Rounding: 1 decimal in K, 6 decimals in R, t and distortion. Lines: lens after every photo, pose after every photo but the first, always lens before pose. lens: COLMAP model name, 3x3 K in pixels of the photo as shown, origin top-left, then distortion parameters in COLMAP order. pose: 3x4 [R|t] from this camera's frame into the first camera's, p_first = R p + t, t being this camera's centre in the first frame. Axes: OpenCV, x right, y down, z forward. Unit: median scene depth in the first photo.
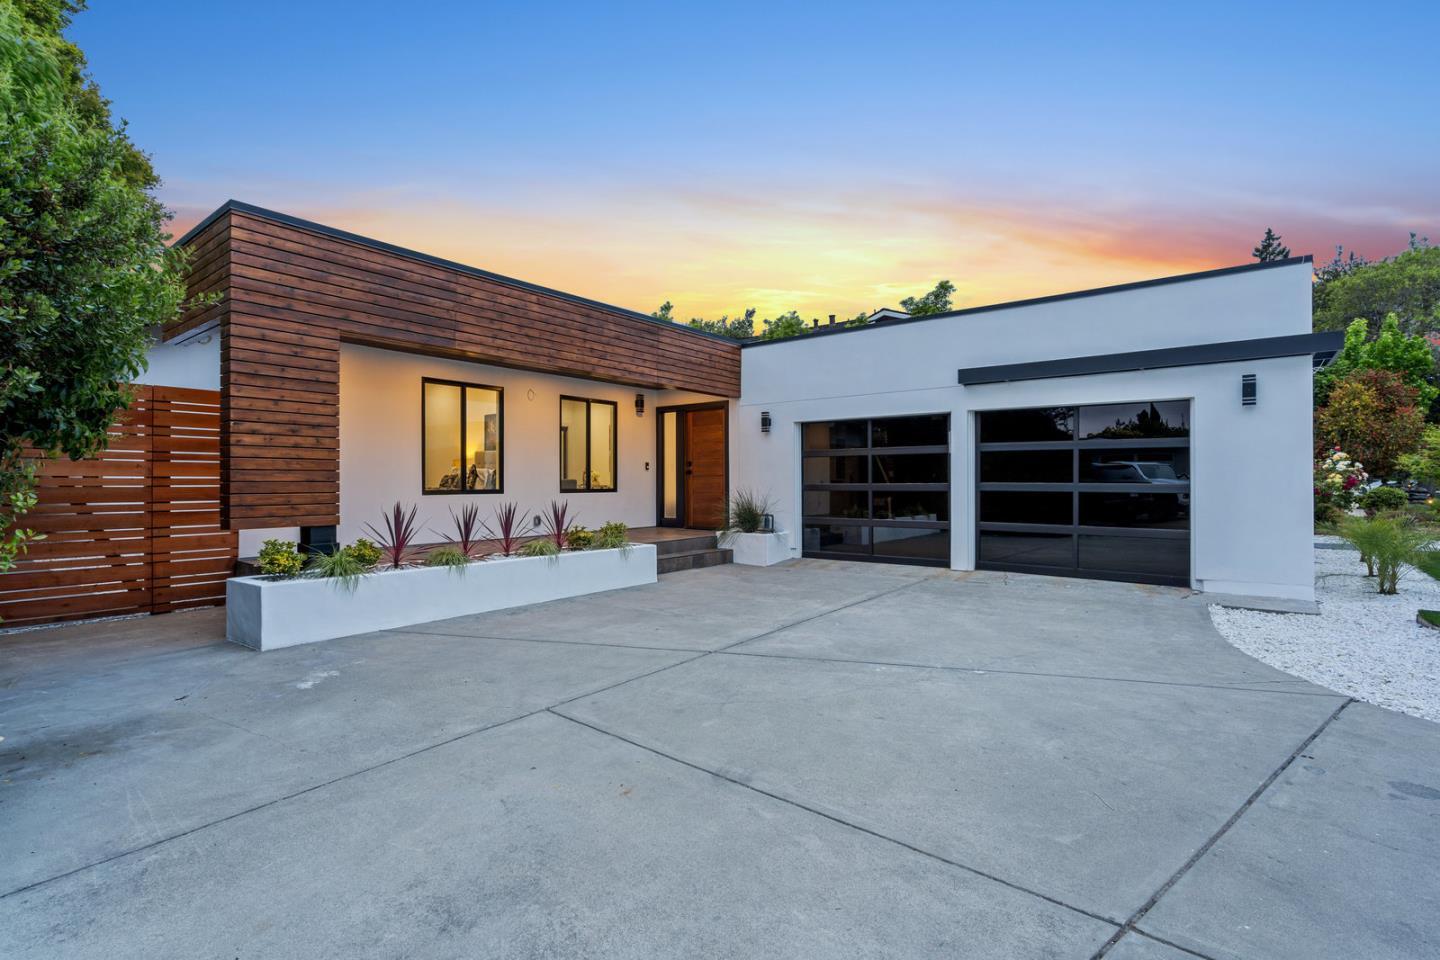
lens RADIAL K [[667.1, 0, 713.4], [0, 667.1, 476.2], [0, 0, 1]] dist [-0.001101, 0.003306]
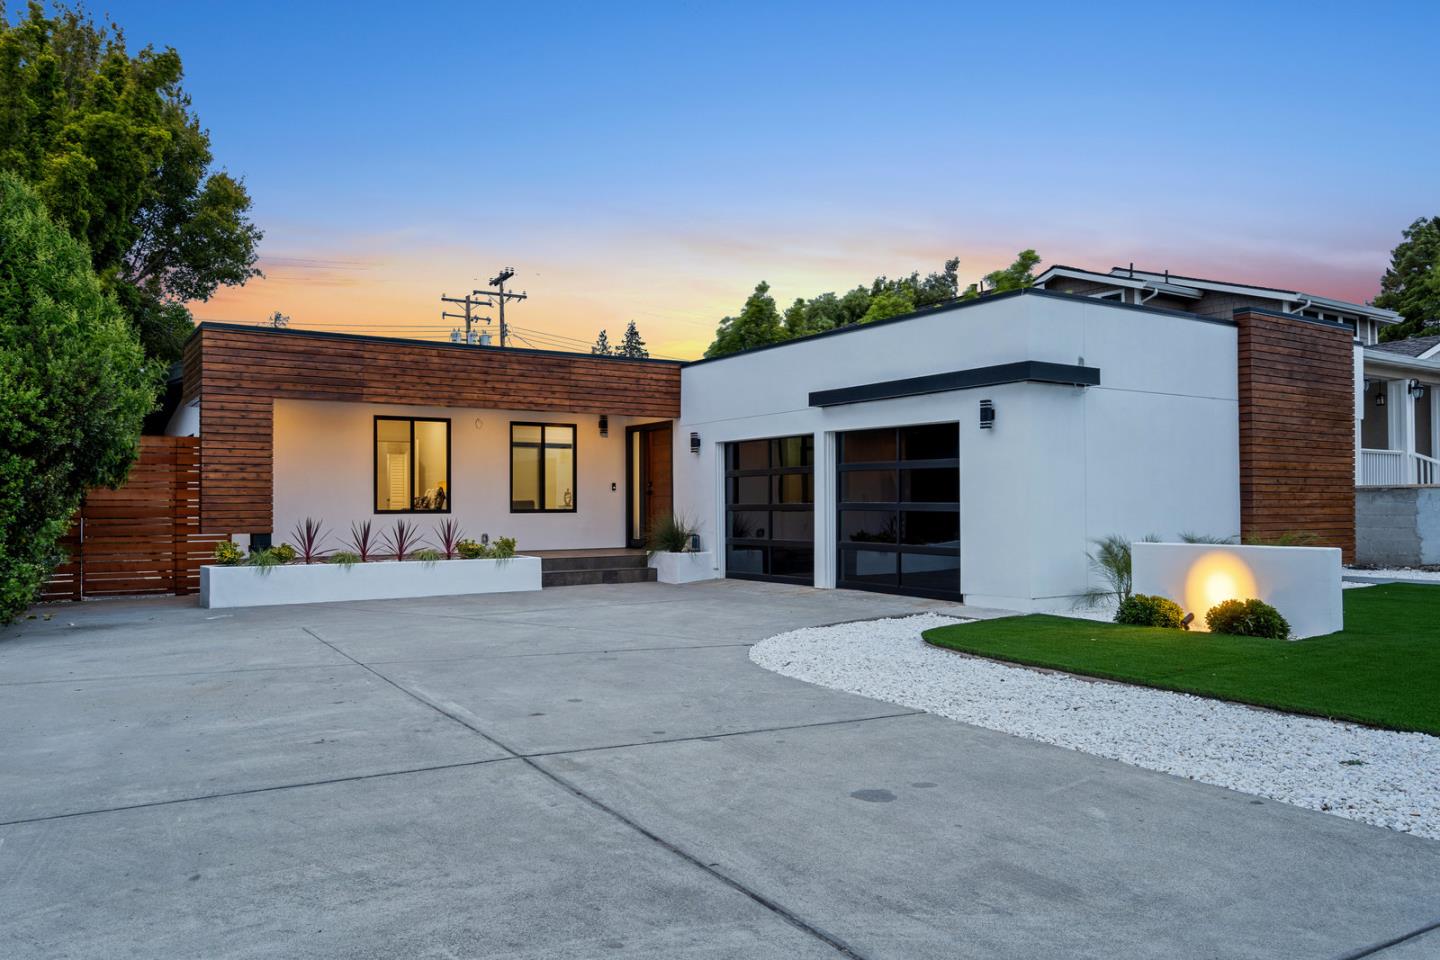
lens RADIAL K [[1053.0, 0, 721.9], [0, 1053.0, 486.5], [0, 0, 1]] dist [0.011611, 0.003430]
pose [[0.946932, -0.007815, -0.321339, 0.760794], [0.005476, 0.999952, -0.008184, -0.002403], [0.321388, 0.005990, 0.946929, -0.589328]]
